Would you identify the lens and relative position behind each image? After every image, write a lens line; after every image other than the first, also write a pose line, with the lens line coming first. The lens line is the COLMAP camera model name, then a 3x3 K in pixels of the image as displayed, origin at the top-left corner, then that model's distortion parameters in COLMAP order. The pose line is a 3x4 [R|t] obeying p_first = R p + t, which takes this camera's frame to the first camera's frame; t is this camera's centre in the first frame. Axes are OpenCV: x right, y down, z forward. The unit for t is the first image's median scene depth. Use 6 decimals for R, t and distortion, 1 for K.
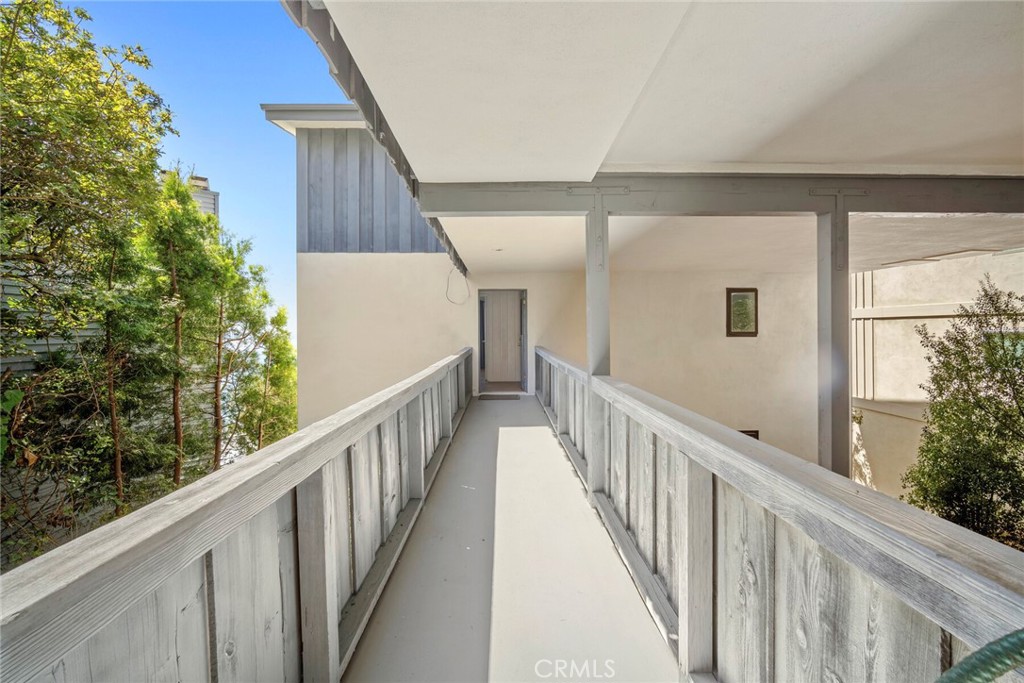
lens RADIAL K [[452.6, 0, 515.4], [0, 452.6, 339.6], [0, 0, 1]] dist [-0.010715, 0.000893]
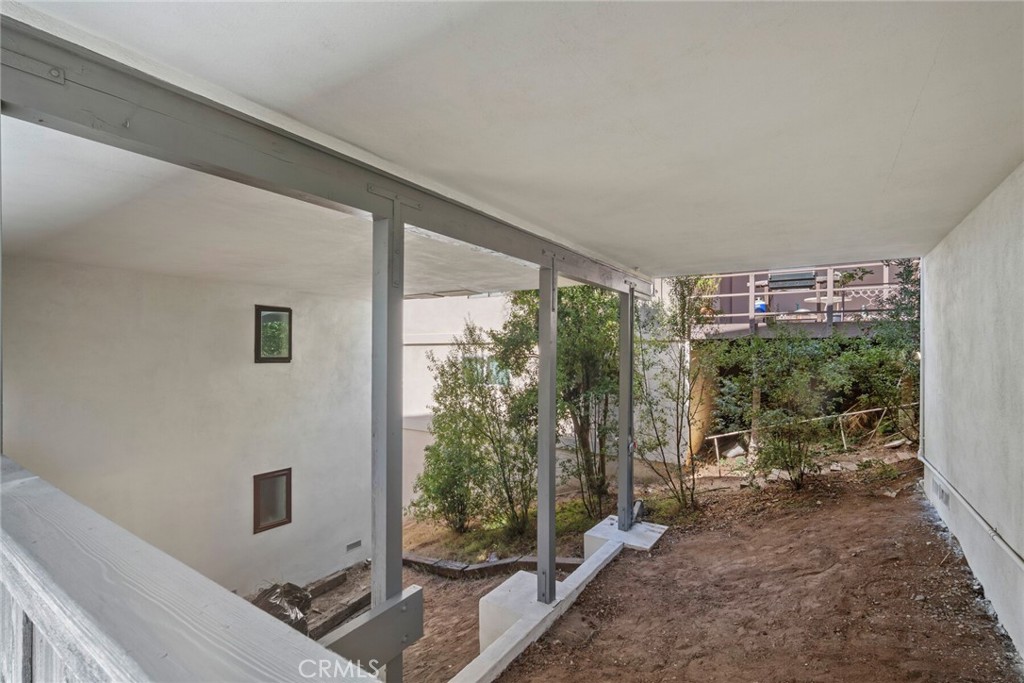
lens RADIAL K [[452.6, 0, 515.4], [0, 452.6, 339.6], [0, 0, 1]] dist [-0.010715, 0.000893]
pose [[0.568923, 0.030344, 0.821831, 0.066307], [0.014787, 0.998780, -0.047114, -0.003938], [-0.822258, 0.038957, 0.567781, 0.153891]]
